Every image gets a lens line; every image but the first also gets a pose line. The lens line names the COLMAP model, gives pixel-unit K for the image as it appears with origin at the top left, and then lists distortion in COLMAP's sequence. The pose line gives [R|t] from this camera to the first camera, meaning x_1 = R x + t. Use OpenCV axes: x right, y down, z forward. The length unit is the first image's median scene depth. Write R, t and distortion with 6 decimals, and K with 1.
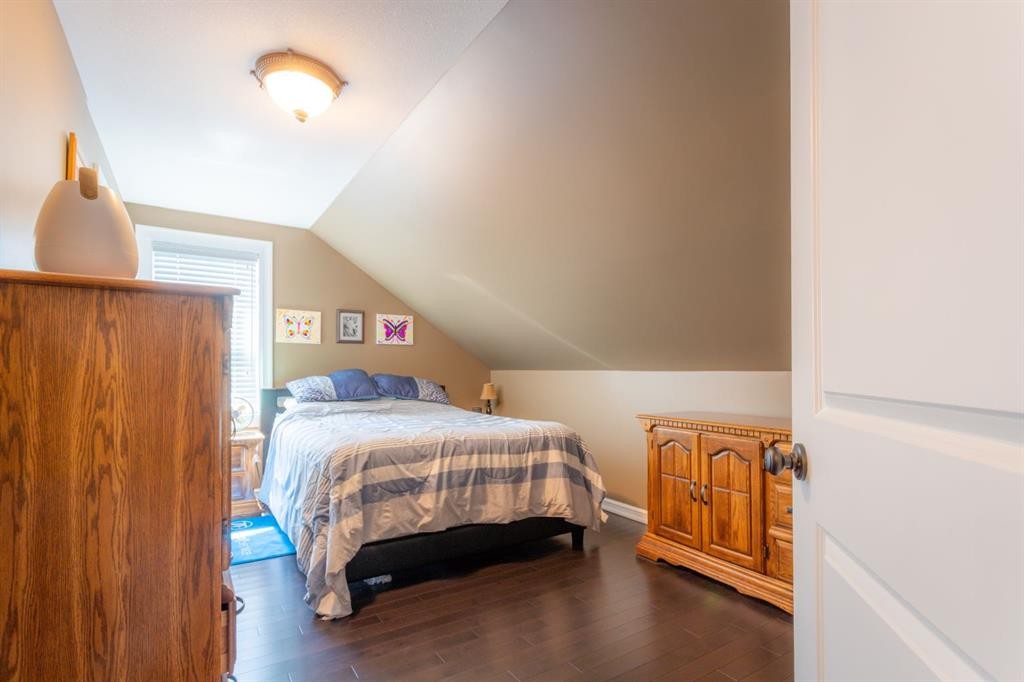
lens RADIAL K [[504.5, 0, 510.5], [0, 504.5, 367.4], [0, 0, 1]] dist [-0.002571, 0.000159]
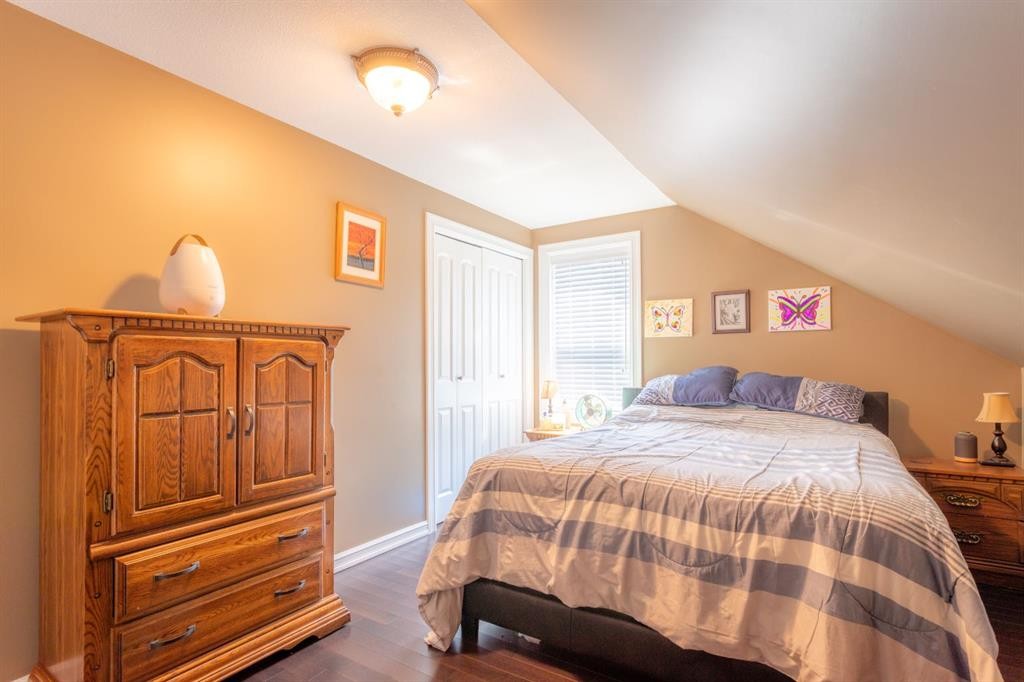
lens RADIAL K [[504.5, 0, 511.0], [0, 504.5, 359.9], [0, 0, 1]] dist [-0.002571, 0.000159]
pose [[0.409643, -0.013587, -0.912145, 0.408517], [0.009880, 0.999897, -0.010457, -0.002273], [0.912192, -0.004729, 0.409735, 0.582280]]
